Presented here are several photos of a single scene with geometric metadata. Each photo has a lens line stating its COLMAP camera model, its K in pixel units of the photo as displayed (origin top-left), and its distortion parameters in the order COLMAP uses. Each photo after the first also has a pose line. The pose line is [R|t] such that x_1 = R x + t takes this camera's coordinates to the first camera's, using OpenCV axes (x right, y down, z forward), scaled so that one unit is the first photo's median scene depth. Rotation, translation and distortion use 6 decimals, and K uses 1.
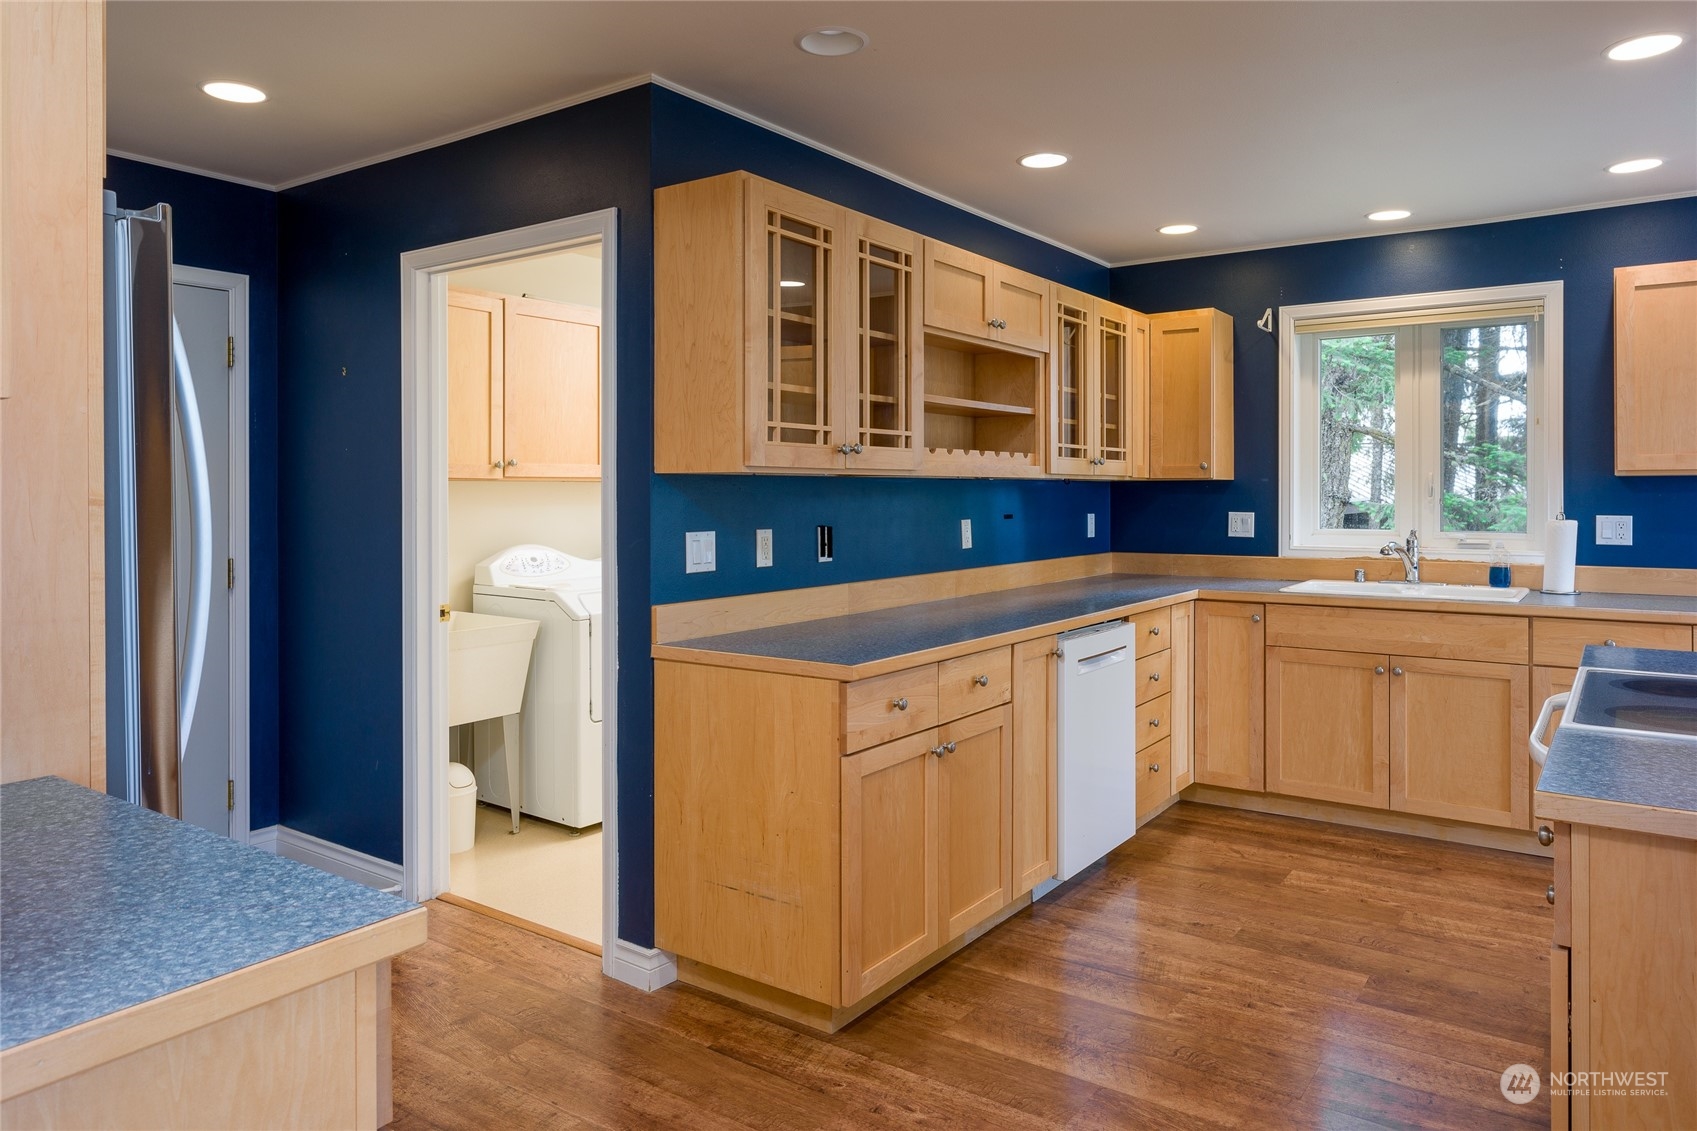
lens RADIAL K [[1122.6, 0, 838.6], [0, 1122.6, 485.4], [0, 0, 1]] dist [-0.000777, -0.003784]
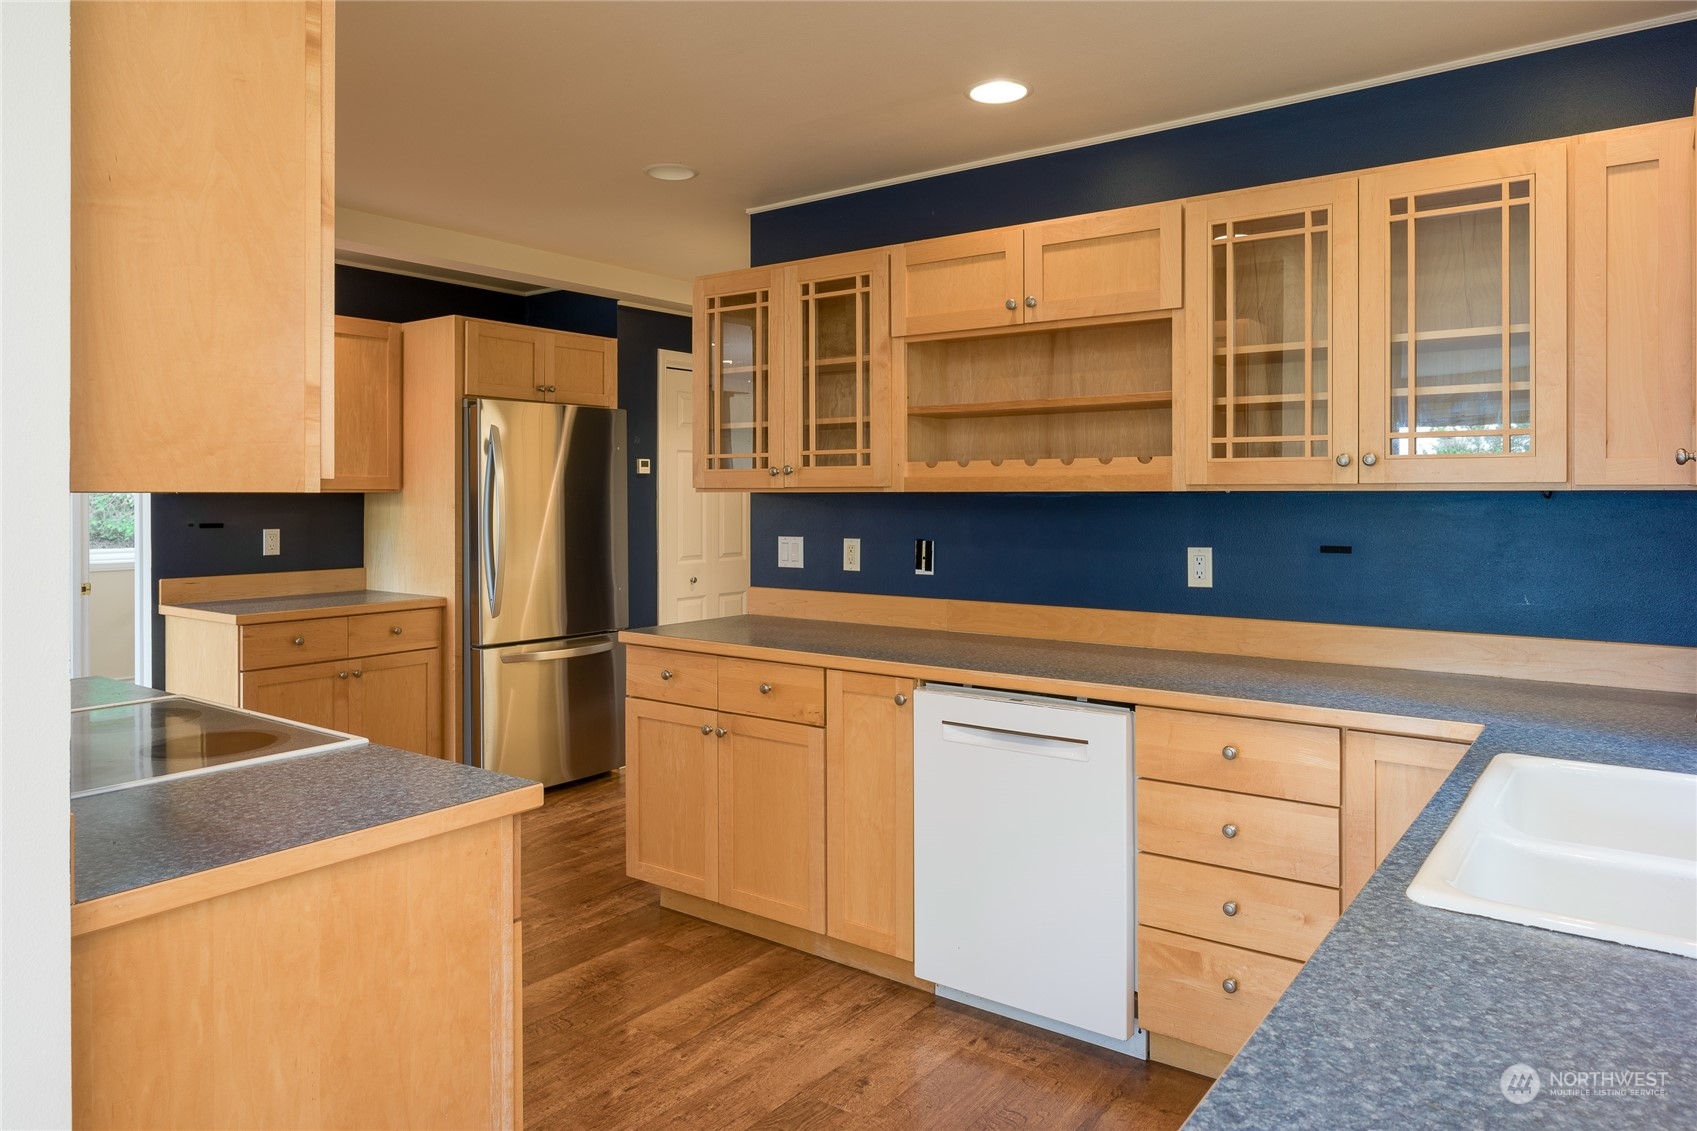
lens RADIAL K [[1122.6, 0, 852.3], [0, 1122.6, 479.5], [0, 0, 1]] dist [-0.000777, -0.003784]
pose [[-0.021730, -0.008010, -0.999732, 1.008514], [0.009209, 0.999924, -0.008212, -0.011347], [0.999721, -0.009385, -0.021654, 0.942062]]
